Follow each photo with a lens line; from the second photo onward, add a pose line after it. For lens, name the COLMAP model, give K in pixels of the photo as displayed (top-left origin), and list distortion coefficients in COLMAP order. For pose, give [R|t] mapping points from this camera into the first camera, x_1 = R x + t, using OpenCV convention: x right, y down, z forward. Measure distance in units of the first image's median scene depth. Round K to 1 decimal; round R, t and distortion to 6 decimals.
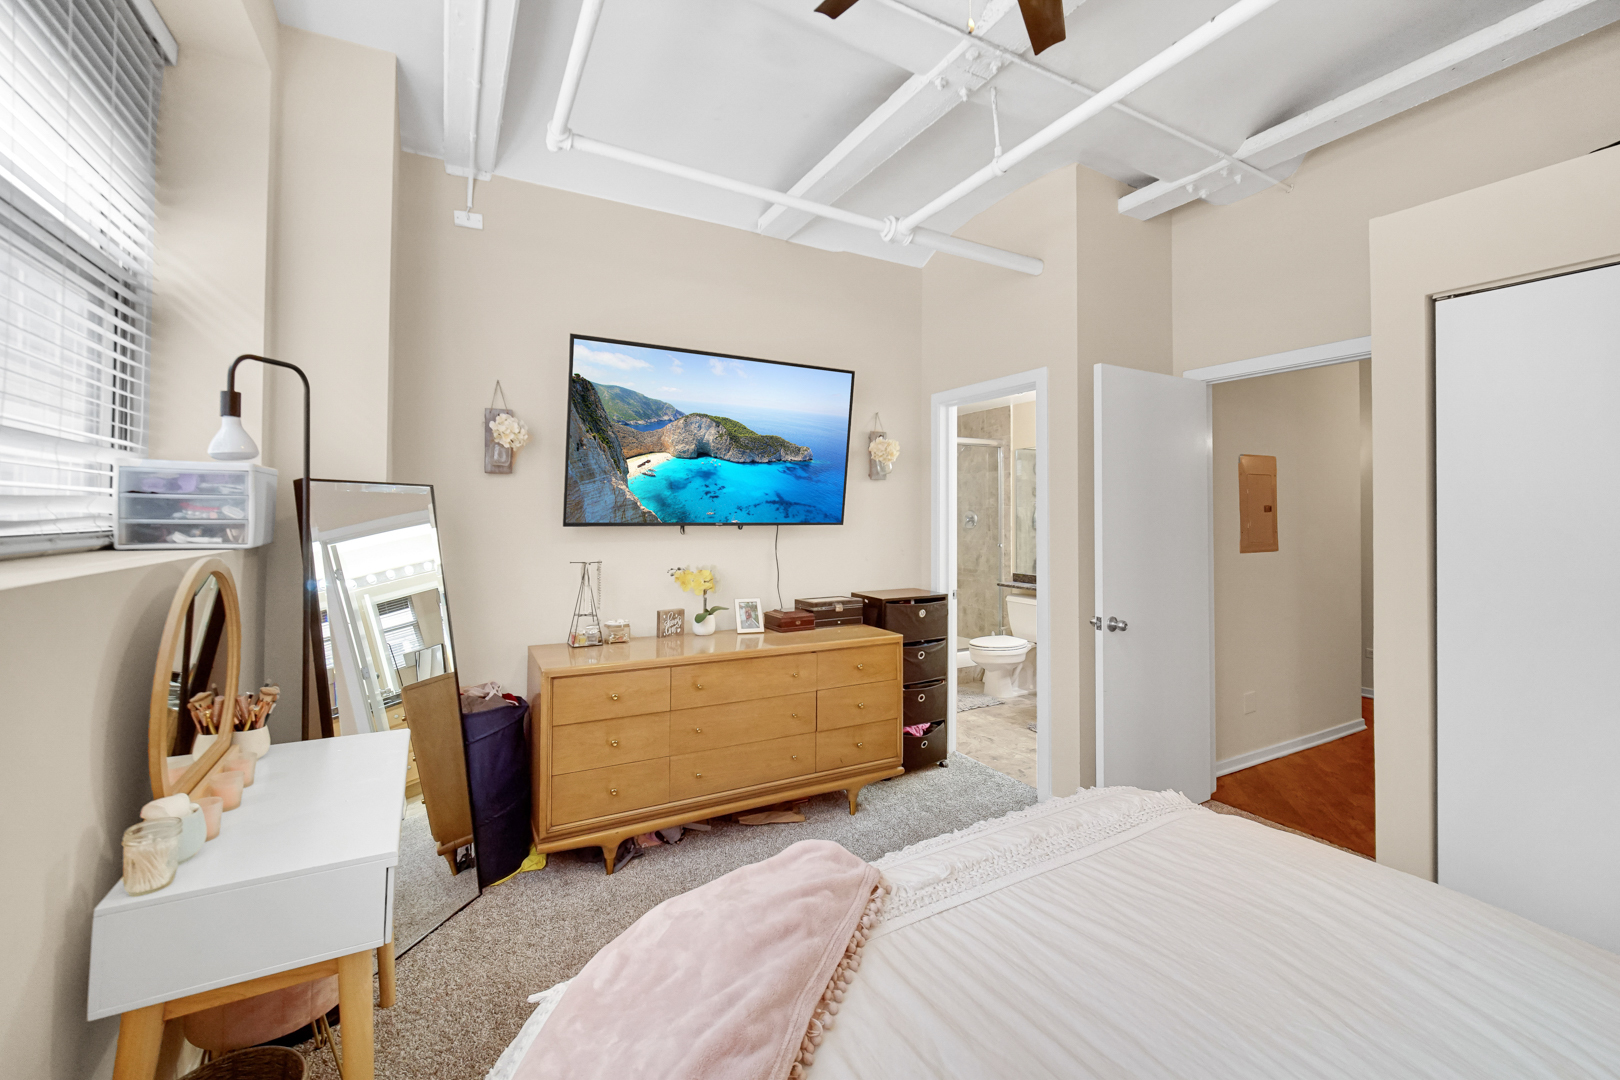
lens RADIAL K [[640.7, 0, 805.7], [0, 640.7, 531.0], [0, 0, 1]] dist [0.001094, 0.000119]
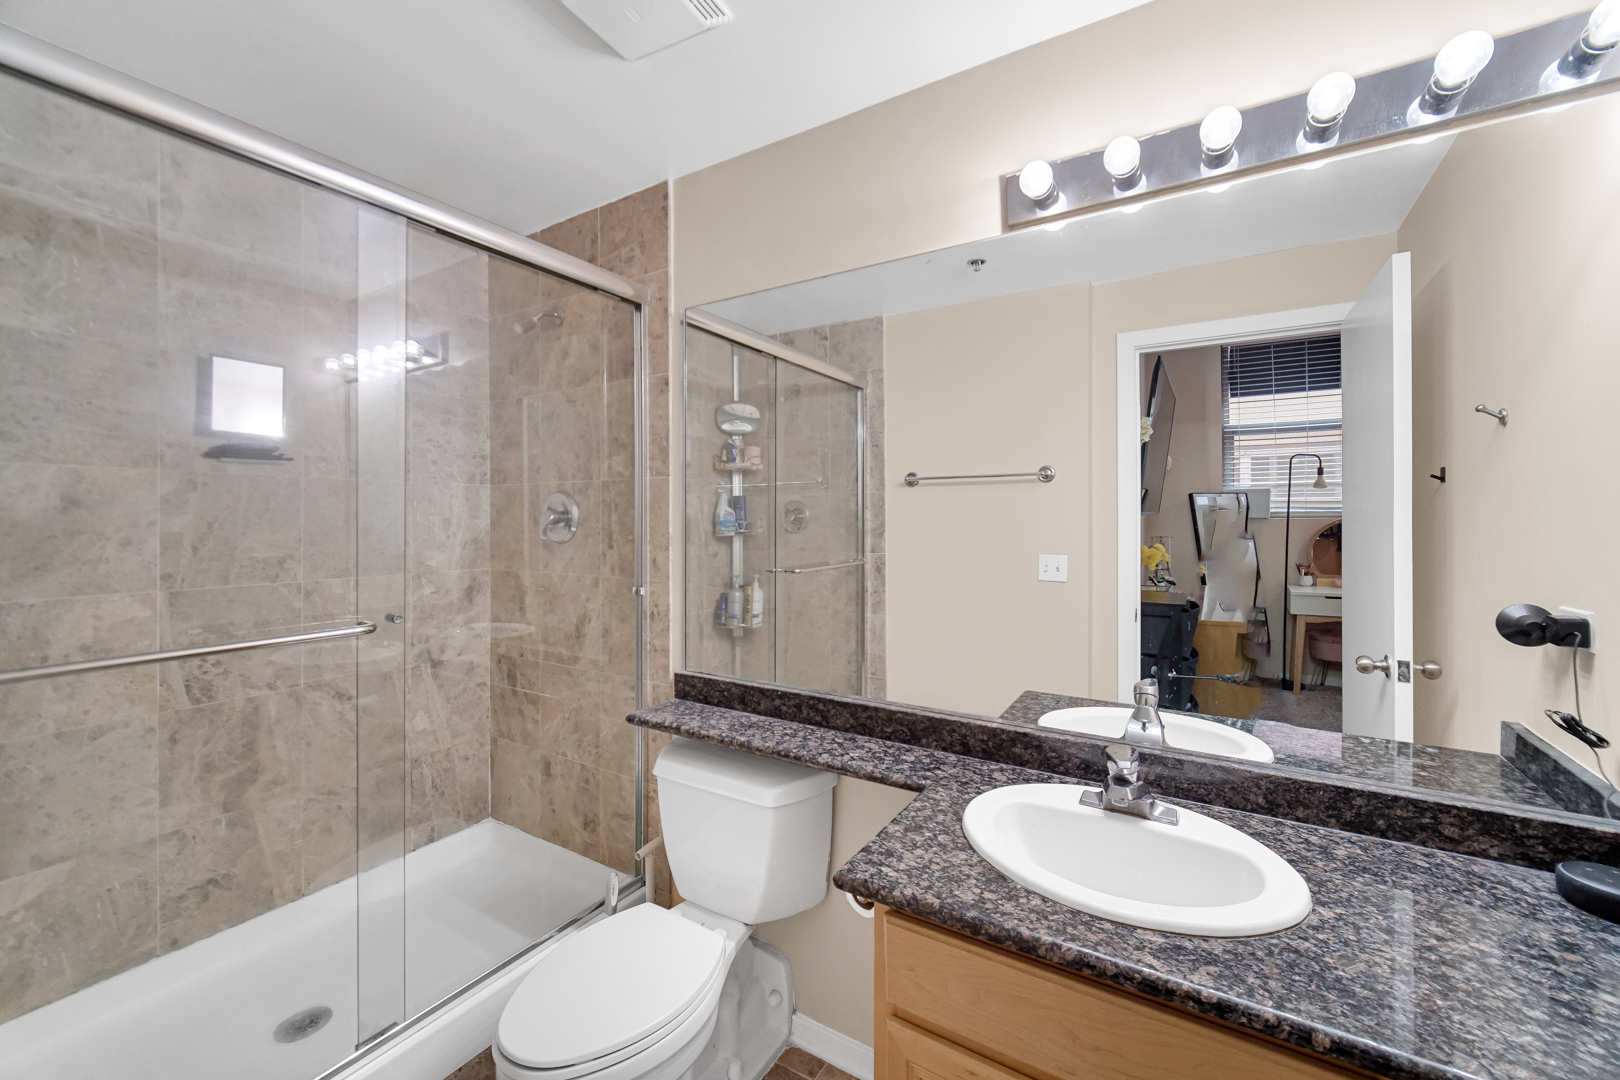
lens RADIAL K [[640.7, 0, 805.7], [0, 640.7, 531.0], [0, 0, 1]] dist [0.001094, 0.000119]
pose [[0.870120, 0.002515, 0.492834, 0.208361], [0.002480, 0.999952, -0.009481, -0.006498], [-0.492834, 0.009472, 0.870072, 0.646674]]
